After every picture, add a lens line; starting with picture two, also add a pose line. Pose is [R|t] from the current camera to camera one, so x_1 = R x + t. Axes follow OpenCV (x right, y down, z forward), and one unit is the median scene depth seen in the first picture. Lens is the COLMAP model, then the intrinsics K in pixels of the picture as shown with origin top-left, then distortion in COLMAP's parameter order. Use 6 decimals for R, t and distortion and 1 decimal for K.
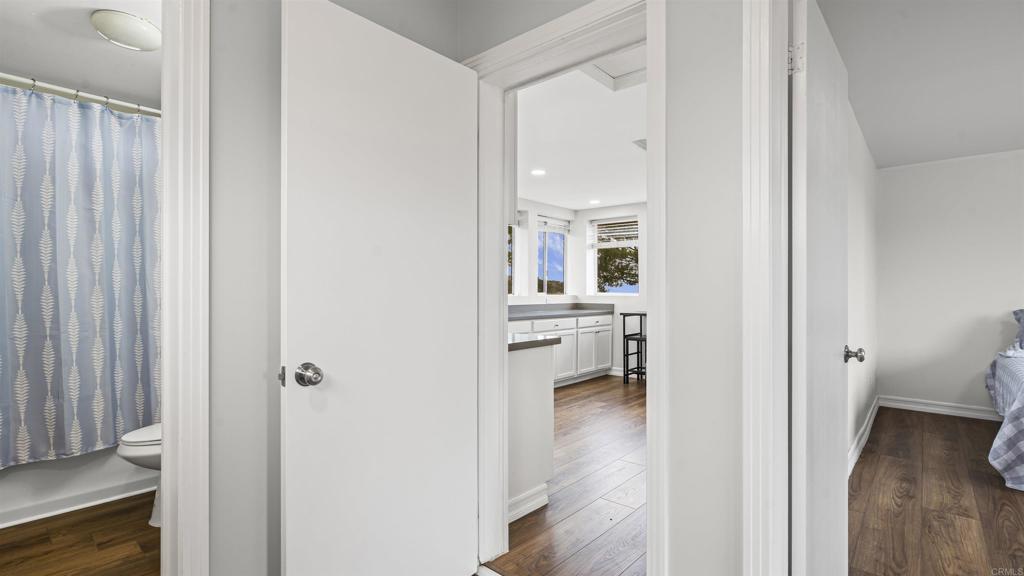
lens RADIAL K [[478.8, 0, 512.0], [0, 478.8, 288.0], [0, 0, 1]] dist [0.000295, -0.000408]
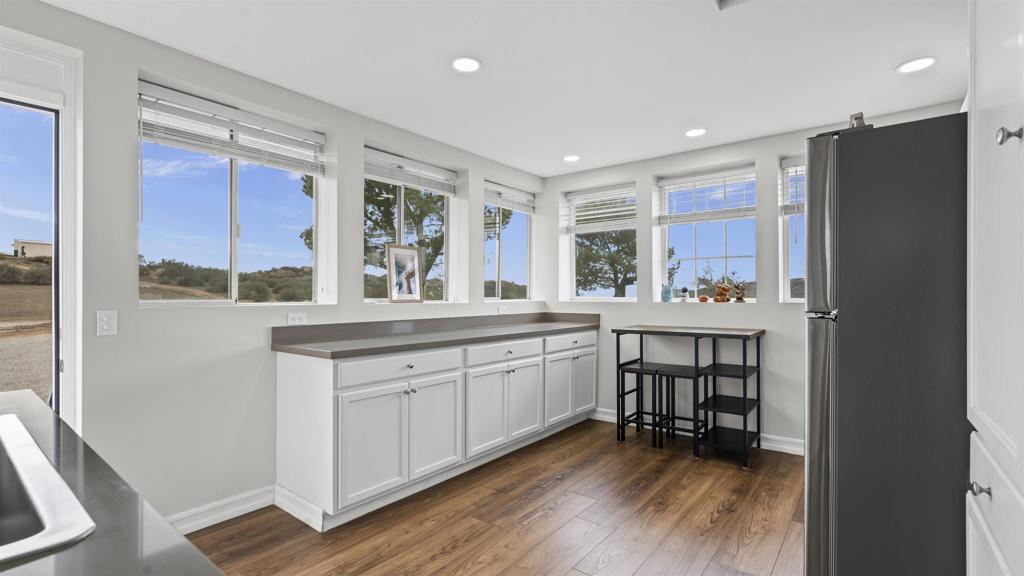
lens RADIAL K [[461.3, 0, 508.0], [0, 461.3, 294.5], [0, 0, 1]] dist [0.000562, -0.000121]
pose [[0.999061, -0.000908, 0.043307, 0.106654], [0.000710, 0.999989, 0.004575, 0.005014], [-0.043310, -0.004540, 0.999051, 0.681627]]
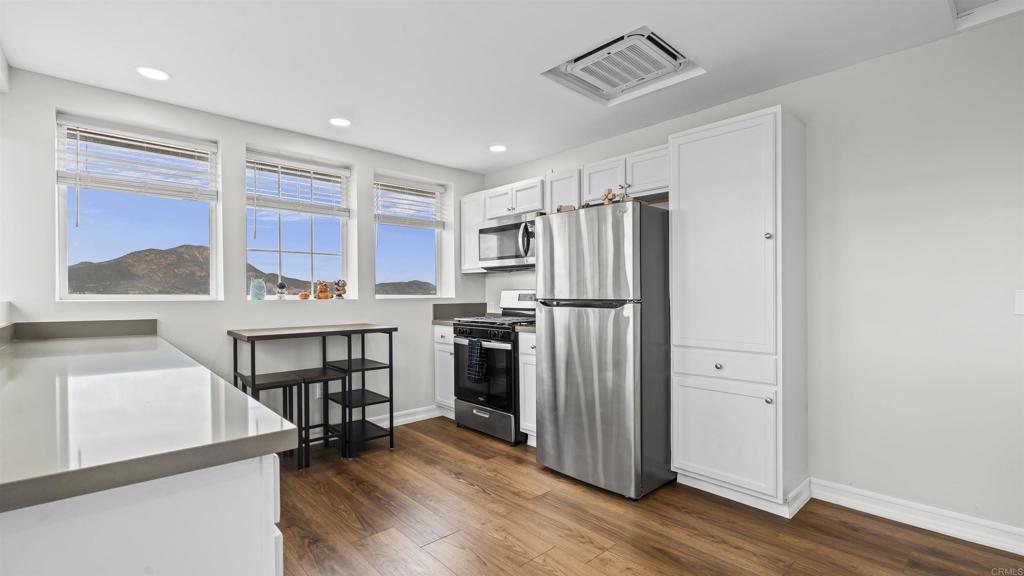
lens RADIAL K [[461.3, 0, 508.0], [0, 461.3, 294.5], [0, 0, 1]] dist [0.000562, -0.000121]
pose [[0.124761, 0.000019, 0.992187, -0.392105], [-0.005533, 0.999984, 0.000677, 0.015602], [-0.992171, -0.005574, 0.124759, 1.243574]]
